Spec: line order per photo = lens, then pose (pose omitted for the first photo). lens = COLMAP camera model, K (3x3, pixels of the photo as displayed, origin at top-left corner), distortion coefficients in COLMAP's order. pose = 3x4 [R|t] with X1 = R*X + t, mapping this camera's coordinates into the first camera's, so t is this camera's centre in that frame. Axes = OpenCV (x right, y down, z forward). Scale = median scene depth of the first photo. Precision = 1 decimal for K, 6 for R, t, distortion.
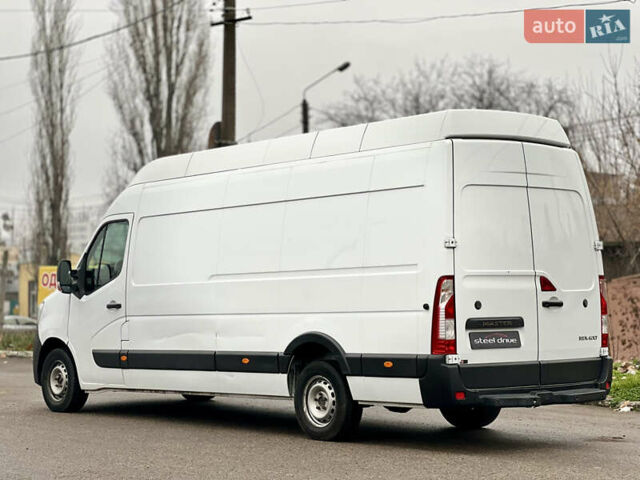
lens RADIAL K [[1481.5, 0, 320.0], [0, 1481.5, 240.0], [0, 0, 1]] dist [-0.129064, -0.339885]
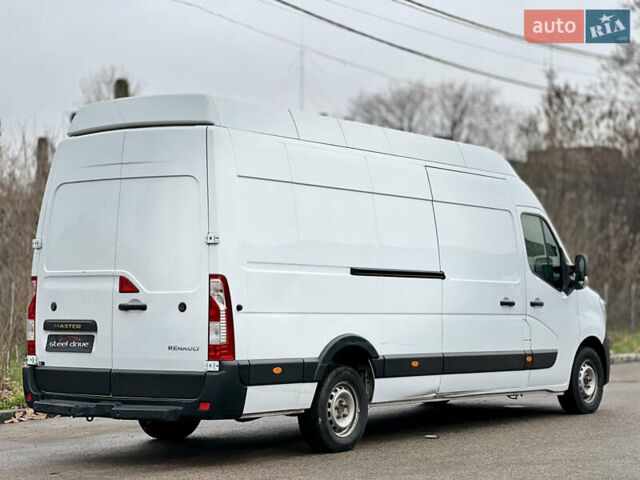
lens RADIAL K [[1518.7, 0, 320.0], [0, 1518.7, 240.0], [0, 0, 1]] dist [0.052215, 0.123783]
pose [[0.275829, -0.025361, -0.960872, 1.082741], [0.035260, 0.999246, -0.016252, 0.021781], [0.960560, -0.029398, 0.276515, 0.860108]]
